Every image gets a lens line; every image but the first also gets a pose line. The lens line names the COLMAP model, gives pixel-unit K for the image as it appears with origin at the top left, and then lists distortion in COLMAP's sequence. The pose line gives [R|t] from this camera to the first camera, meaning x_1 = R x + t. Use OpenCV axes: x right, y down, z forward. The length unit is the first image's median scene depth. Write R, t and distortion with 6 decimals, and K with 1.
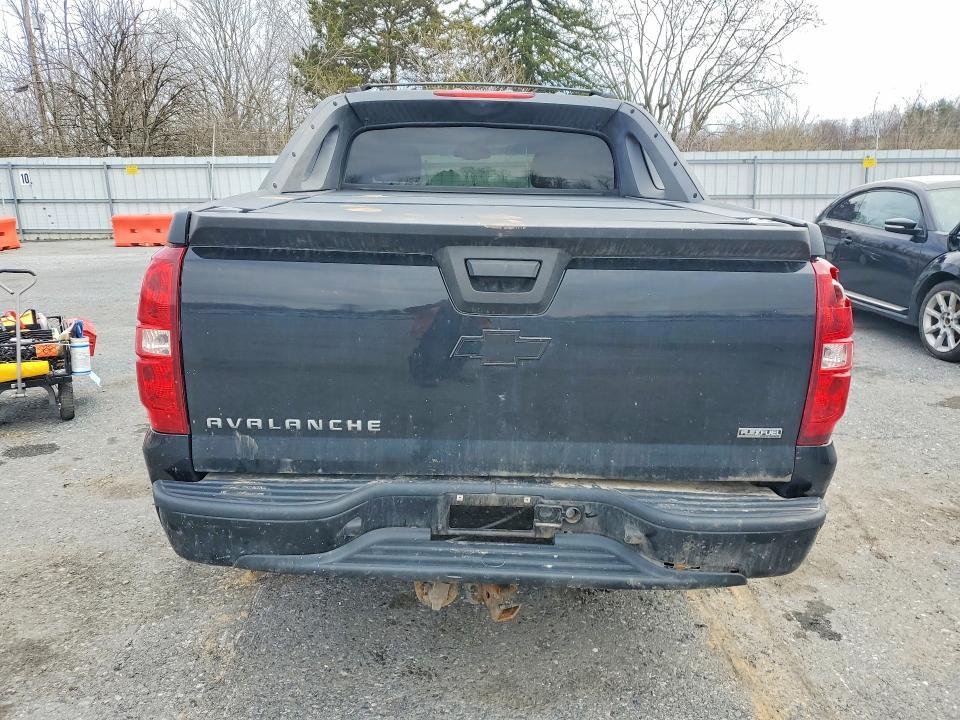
lens RADIAL K [[729.9, 0, 479.4], [0, 729.9, 359.9], [0, 0, 1]] dist [0.004794, 0.011441]
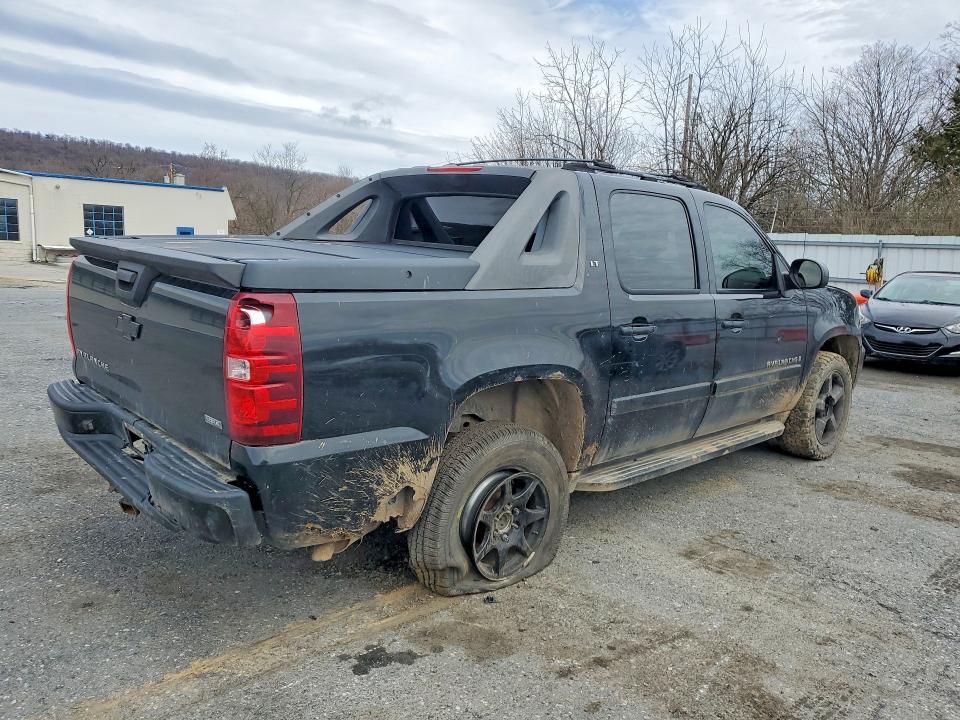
lens RADIAL K [[729.9, 0, 478.7], [0, 729.9, 359.5], [0, 0, 1]] dist [0.004794, 0.011441]
pose [[0.692561, 0.148944, -0.705815, 1.242519], [-0.220907, 0.975233, -0.010961, -0.072723], [0.686701, 0.163511, 0.708312, 0.313685]]
